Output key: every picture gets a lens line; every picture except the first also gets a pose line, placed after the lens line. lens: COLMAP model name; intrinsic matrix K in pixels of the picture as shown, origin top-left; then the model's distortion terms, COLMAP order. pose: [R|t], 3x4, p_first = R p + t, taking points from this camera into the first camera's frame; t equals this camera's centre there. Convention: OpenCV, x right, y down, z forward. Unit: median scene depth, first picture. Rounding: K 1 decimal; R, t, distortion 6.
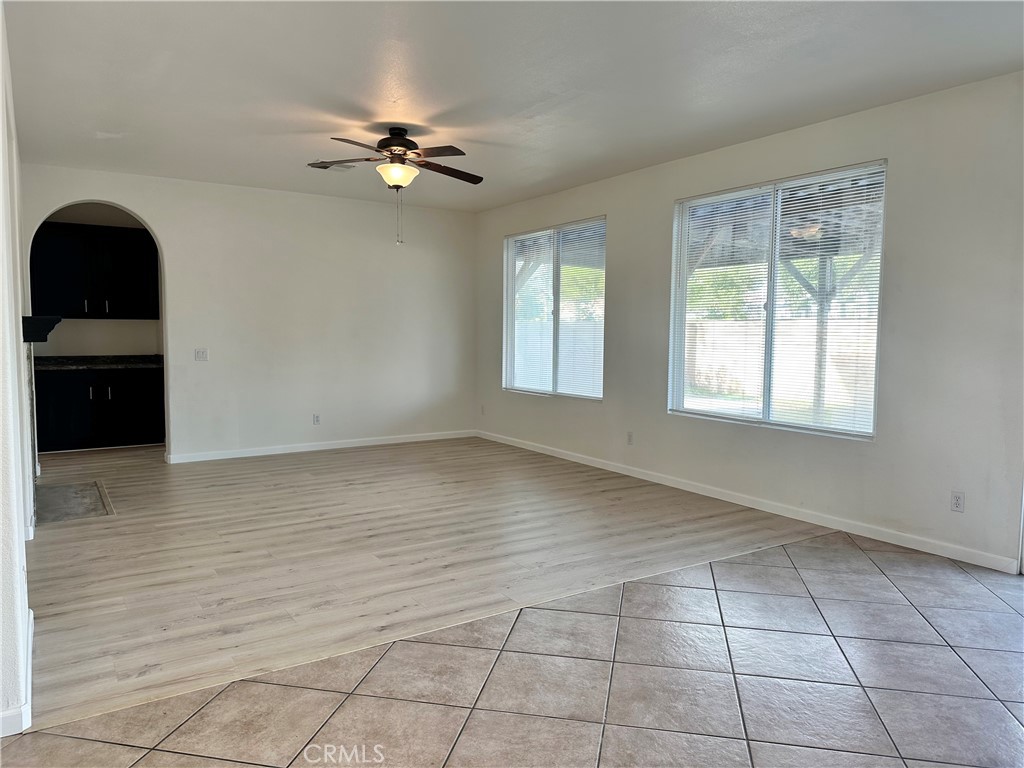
lens RADIAL K [[714.2, 0, 507.6], [0, 714.2, 383.4], [0, 0, 1]] dist [0.076945, -0.099414]
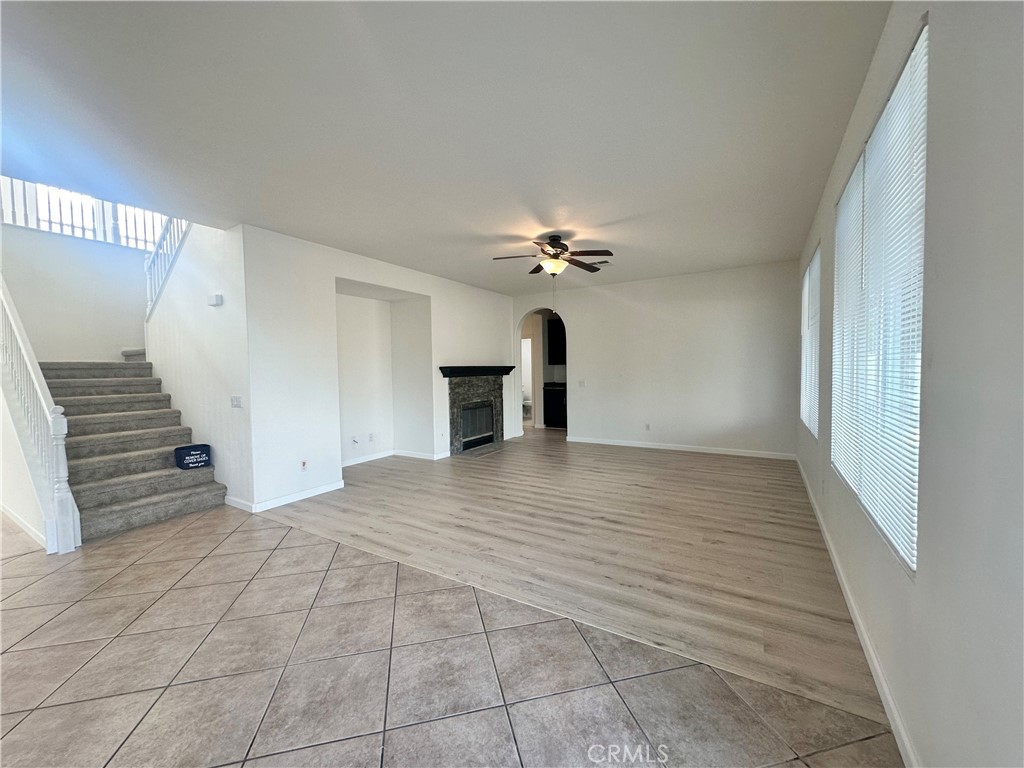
lens RADIAL K [[407.7, 0, 508.9], [0, 407.7, 384.0], [0, 0, 1]] dist [0.003141, 0.000333]
pose [[0.425919, 0.019587, -0.904549, 0.677847], [-0.047156, 0.998887, -0.000574, -0.047079], [0.903531, 0.042900, 0.426369, 0.653745]]
